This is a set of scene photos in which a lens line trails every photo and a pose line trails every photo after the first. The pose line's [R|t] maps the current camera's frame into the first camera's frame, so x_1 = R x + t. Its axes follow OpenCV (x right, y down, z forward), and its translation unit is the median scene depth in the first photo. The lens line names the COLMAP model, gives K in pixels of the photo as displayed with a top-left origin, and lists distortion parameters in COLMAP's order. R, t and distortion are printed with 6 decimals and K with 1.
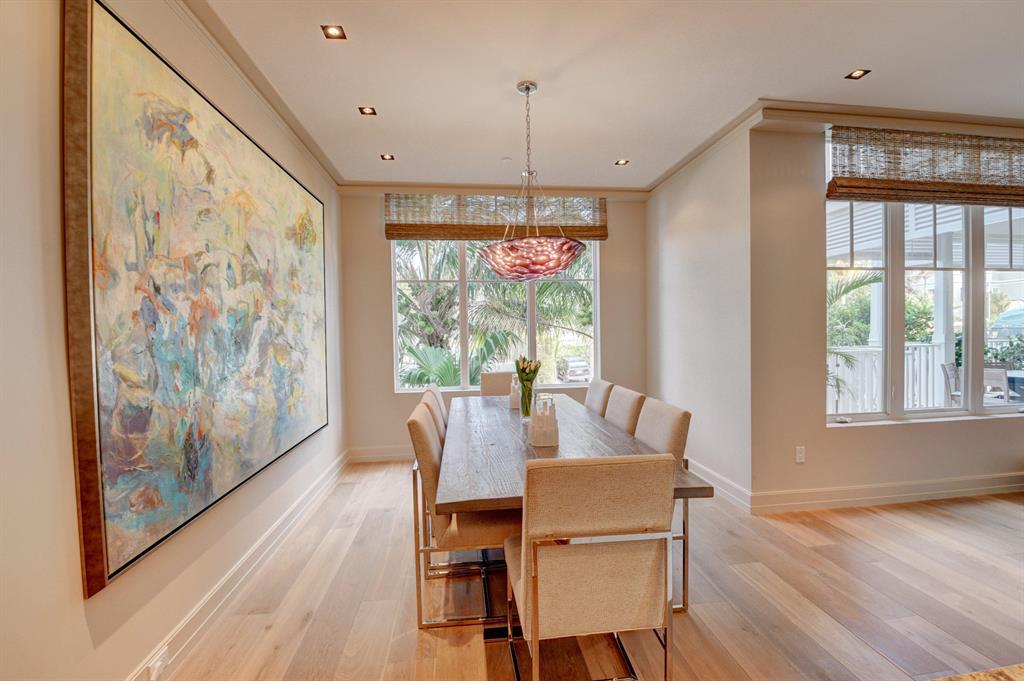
lens RADIAL K [[454.4, 0, 509.5], [0, 454.4, 341.0], [0, 0, 1]] dist [-0.023892, -0.001351]
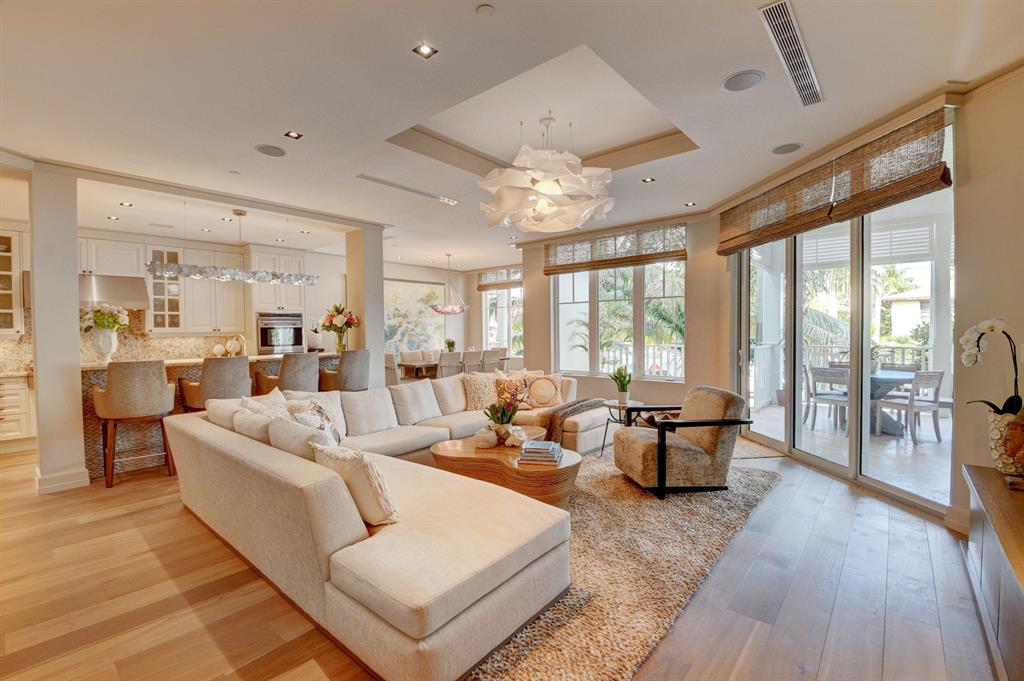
lens RADIAL K [[450.2, 0, 512.0], [0, 450.2, 340.5], [0, 0, 1]] dist [0.012650, -0.024551]
pose [[0.686949, 0.030235, -0.726076, 2.891263], [-0.021502, 0.999542, 0.021280, -0.036188], [0.726387, 0.000993, 0.687285, -0.945780]]
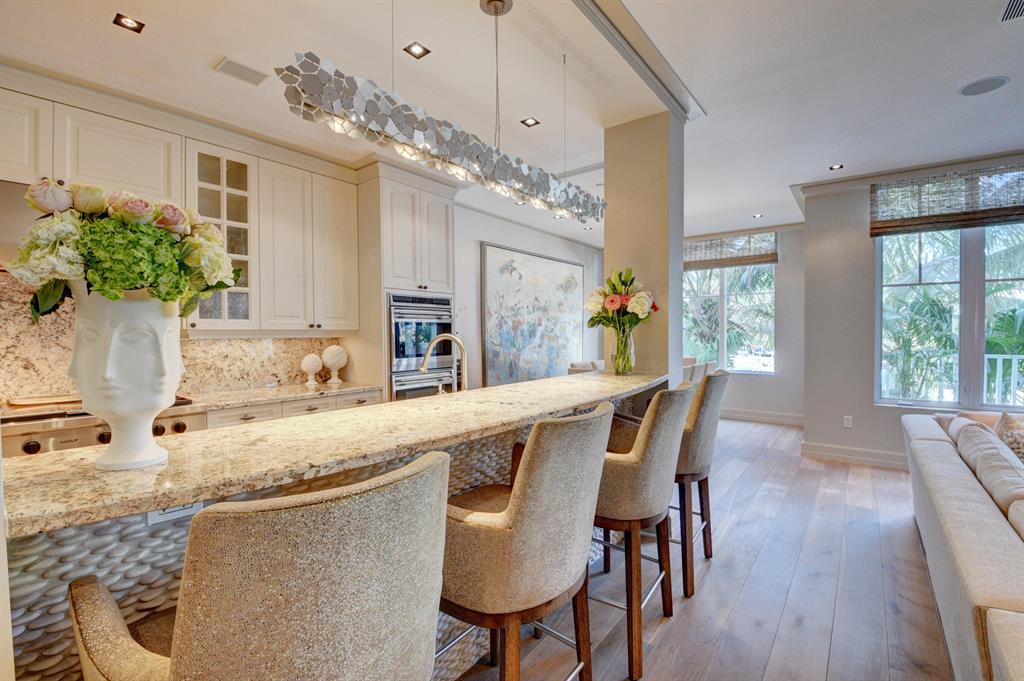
lens RADIAL K [[450.2, 0, 512.0], [0, 450.2, 340.5], [0, 0, 1]] dist [0.012650, -0.024551]
pose [[0.720424, 0.028781, -0.692937, 1.105921], [-0.026958, 0.999546, 0.013489, 0.006454], [0.693010, 0.008963, 0.720872, -0.954771]]
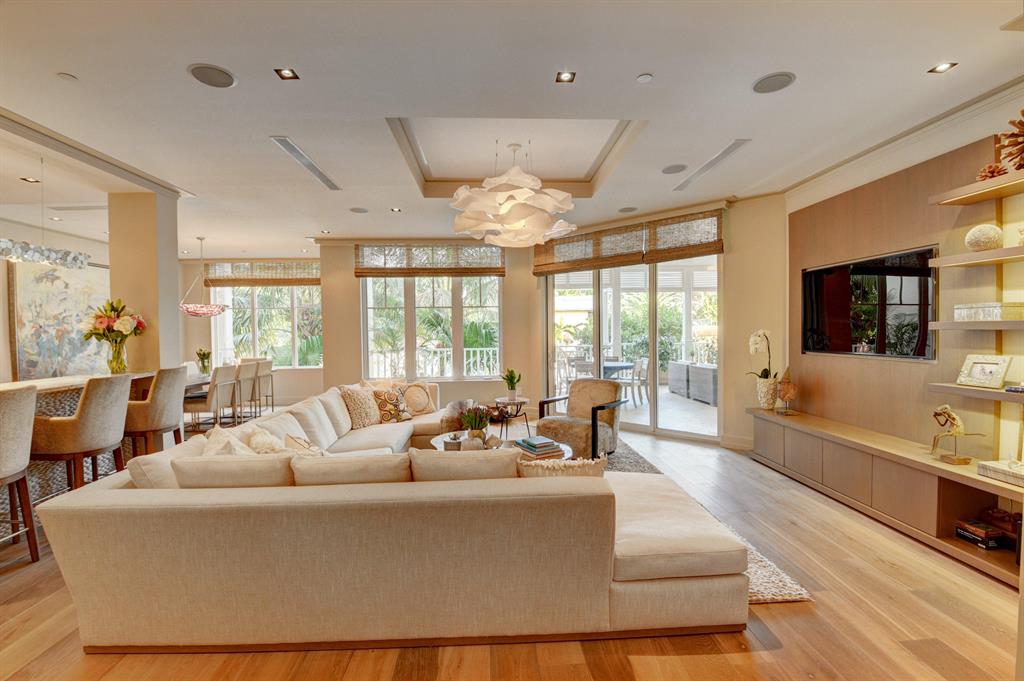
lens RADIAL K [[454.4, 0, 509.5], [0, 454.4, 341.0], [0, 0, 1]] dist [-0.023892, -0.001351]
pose [[0.998561, 0.008132, -0.053014, 1.977178], [-0.008114, 0.999967, 0.000565, -0.025606], [0.053017, -0.000134, 0.998594, -1.450183]]
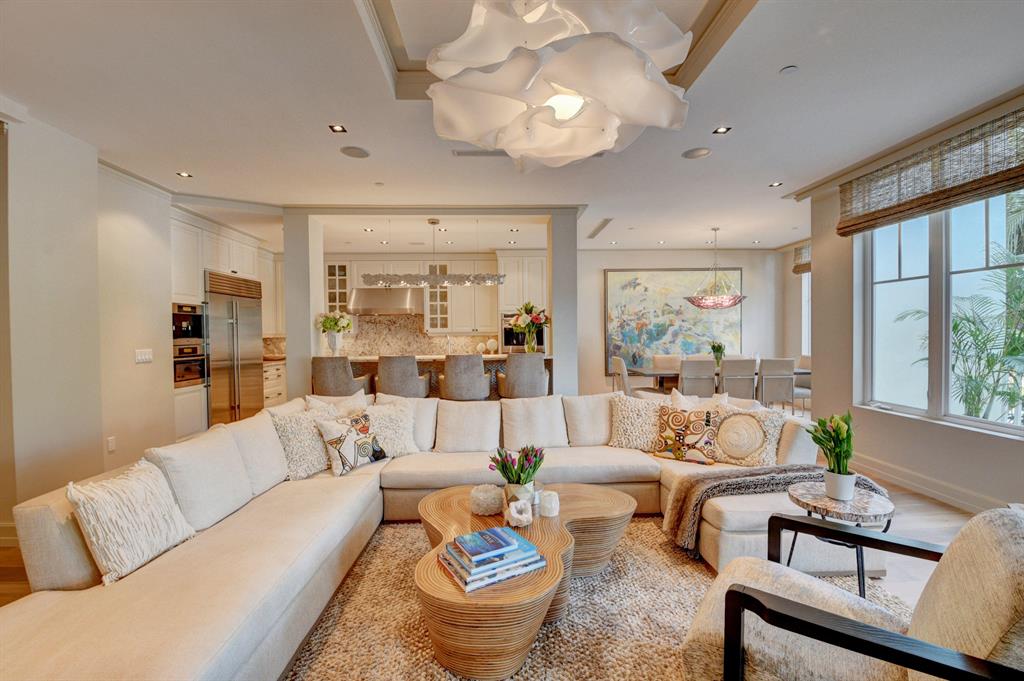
lens RADIAL K [[448.0, 0, 512.0], [0, 448.0, 340.5], [0, 0, 1]] dist [0.016707, -0.000039]
pose [[-0.073344, 0.040610, -0.996480, 2.718217], [-0.012560, 0.999054, 0.041639, -0.062629], [0.997228, 0.015570, -0.072765, 0.104360]]
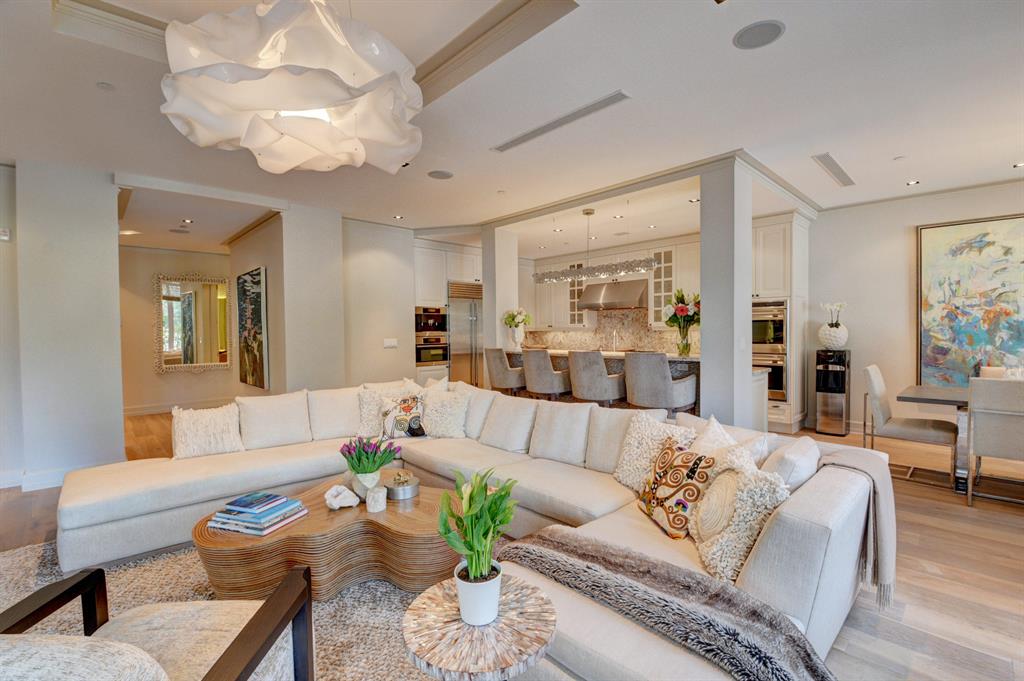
lens RADIAL K [[450.2, 0, 512.0], [0, 450.2, 340.5], [0, 0, 1]] dist [0.012650, -0.024551]
pose [[-0.793757, 0.044260, -0.606622, 2.132847], [0.011808, 0.998282, 0.057385, -0.069281], [0.608120, 0.038386, -0.792916, 1.021017]]
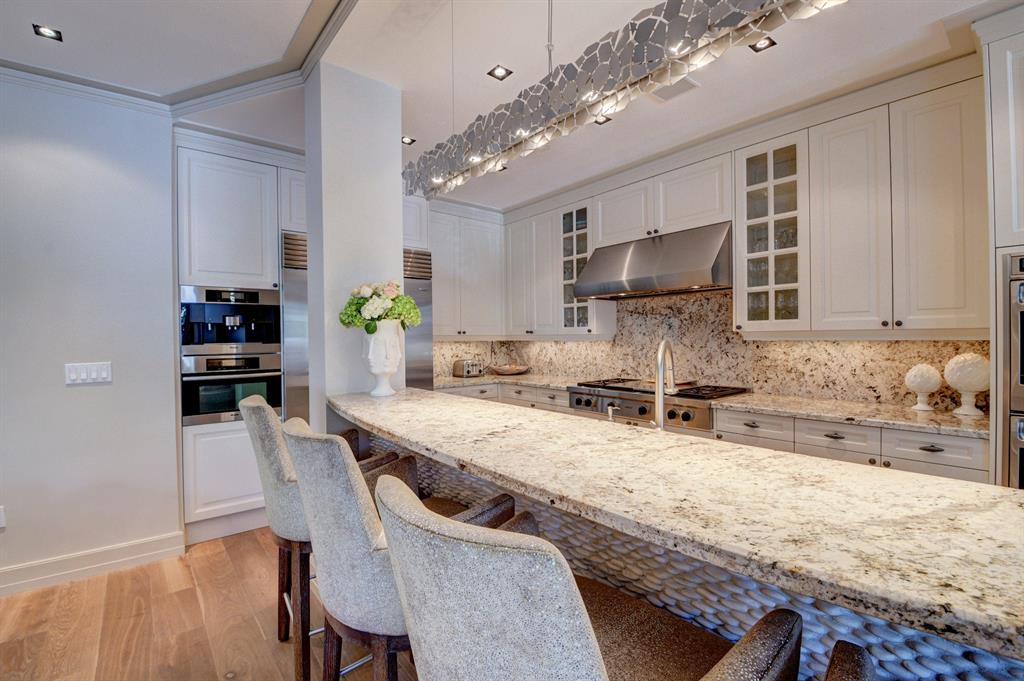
lens RADIAL K [[450.2, 0, 512.0], [0, 450.2, 340.5], [0, 0, 1]] dist [0.012650, -0.024551]
pose [[-0.831184, 0.034413, -0.554932, 0.903541], [0.014927, 0.999104, 0.039600, -0.016545], [0.555798, 0.024631, -0.830953, -0.027739]]
